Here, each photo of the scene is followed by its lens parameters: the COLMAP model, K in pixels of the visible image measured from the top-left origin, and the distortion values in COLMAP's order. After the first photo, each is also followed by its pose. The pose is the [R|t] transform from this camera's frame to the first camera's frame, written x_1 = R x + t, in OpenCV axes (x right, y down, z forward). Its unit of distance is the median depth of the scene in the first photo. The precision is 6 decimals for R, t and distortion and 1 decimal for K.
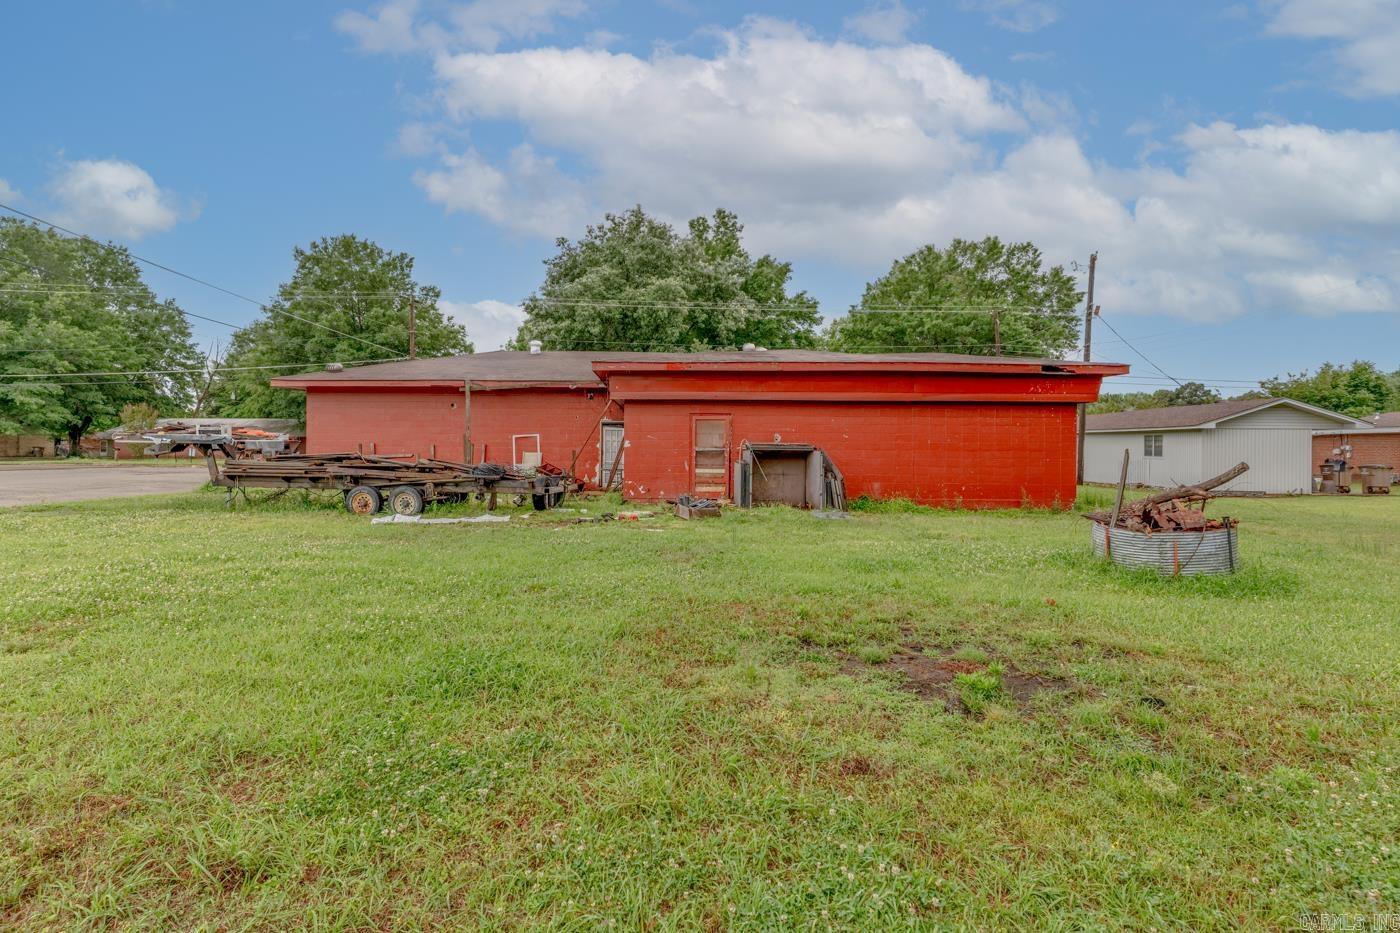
lens RADIAL K [[677.6, 0, 692.2], [0, 677.6, 460.5], [0, 0, 1]] dist [-0.000162, -0.000260]
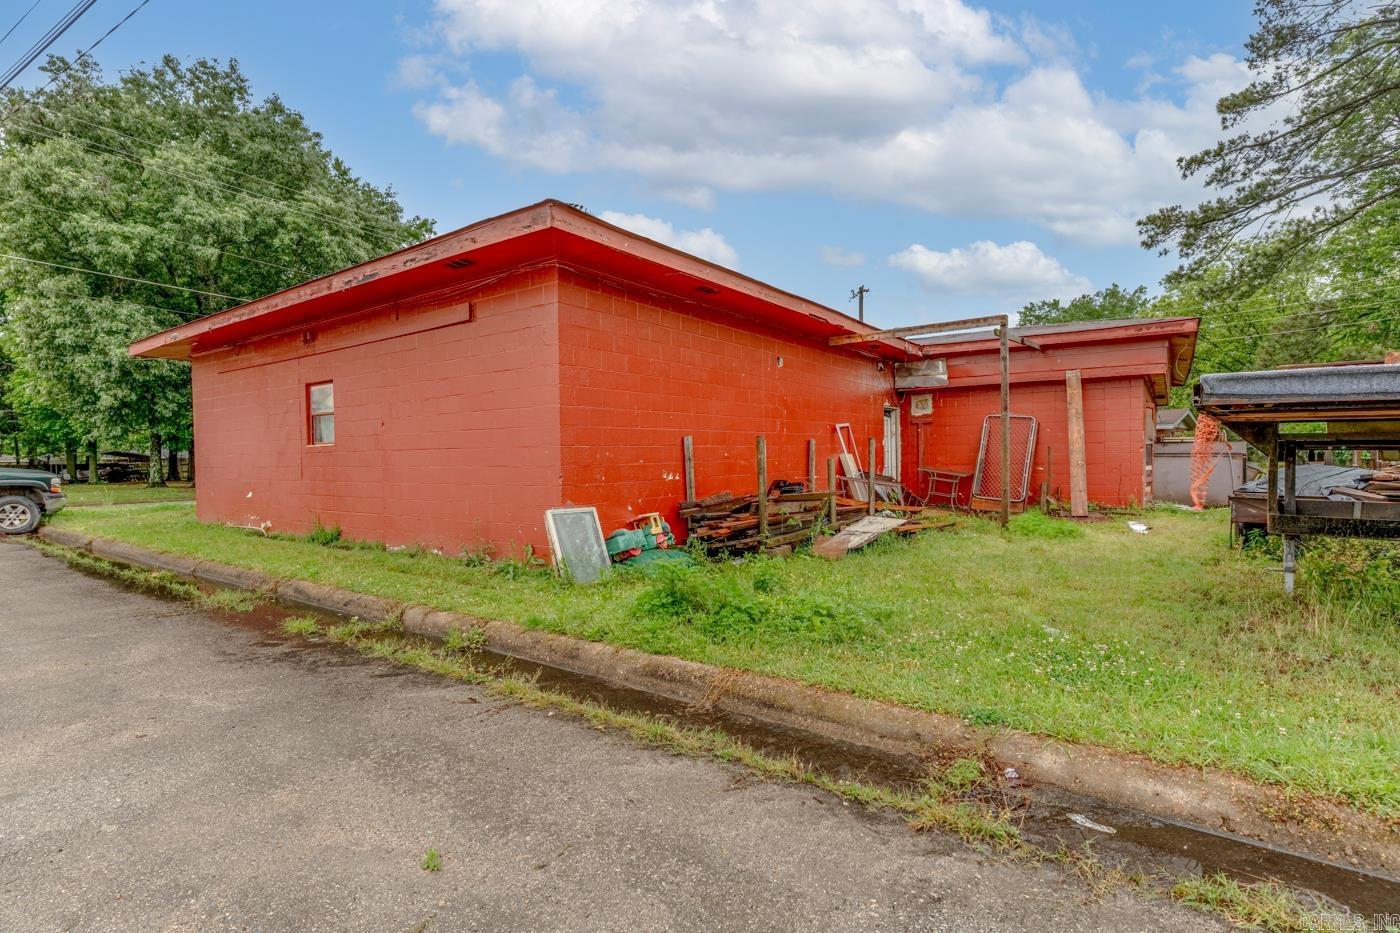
lens RADIAL K [[677.6, 0, 687.9], [0, 677.6, 460.9], [0, 0, 1]] dist [-0.000162, -0.000260]
pose [[0.578540, -0.023349, 0.815320, -0.377992], [0.034932, 0.999382, 0.003833, -0.005863], [-0.814906, 0.026263, 0.578998, 0.348954]]
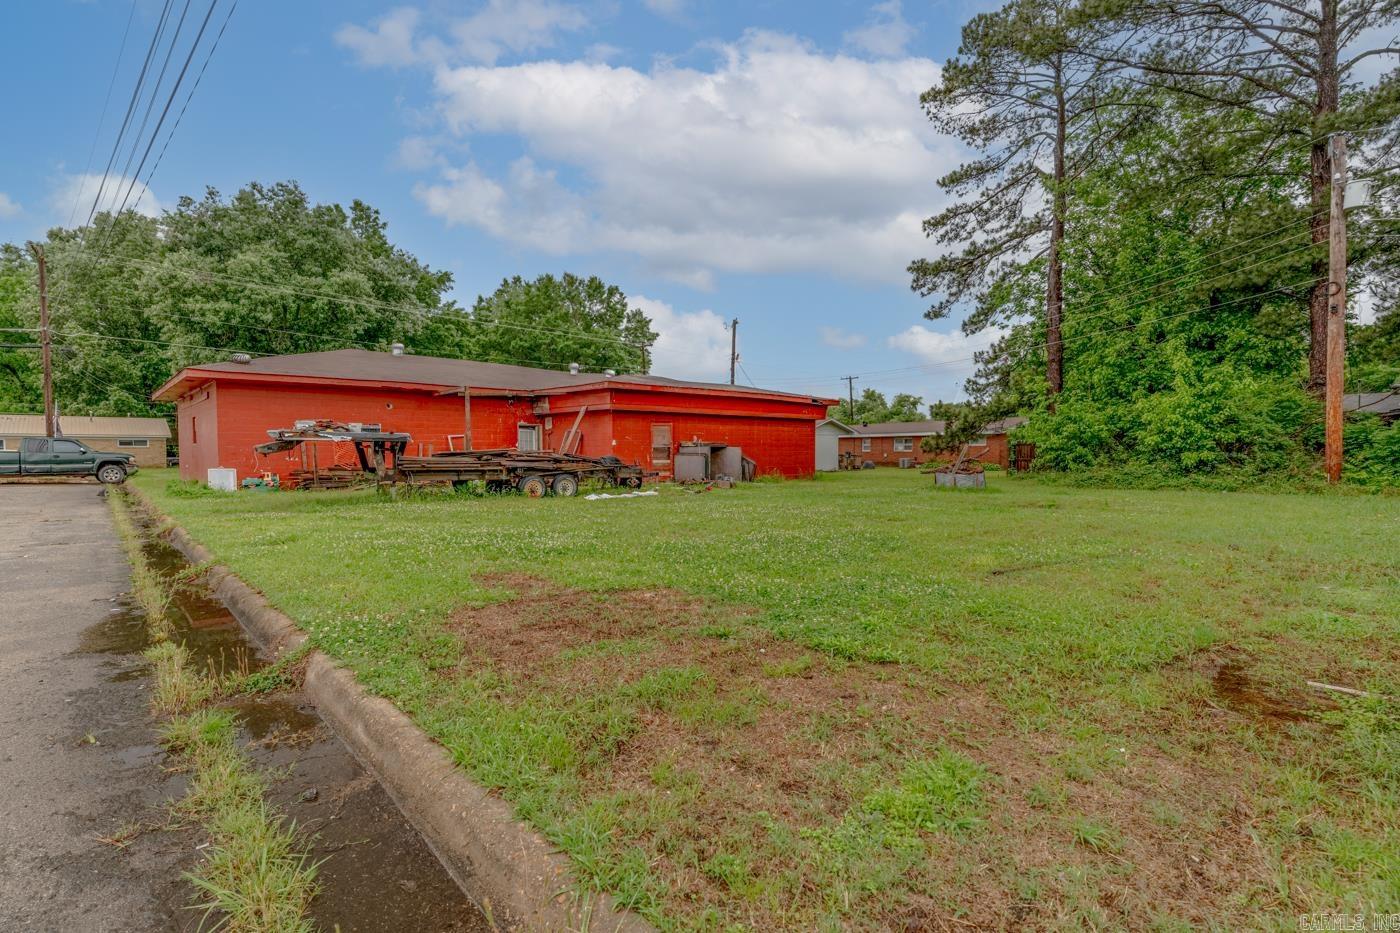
lens RADIAL K [[677.6, 0, 699.1], [0, 677.6, 471.2], [0, 0, 1]] dist [-0.000162, -0.000260]
pose [[0.730743, -0.028162, 0.682072, -0.340747], [0.019836, 0.999603, 0.020022, 0.003412], [-0.682365, -0.001102, 0.731011, -0.039092]]
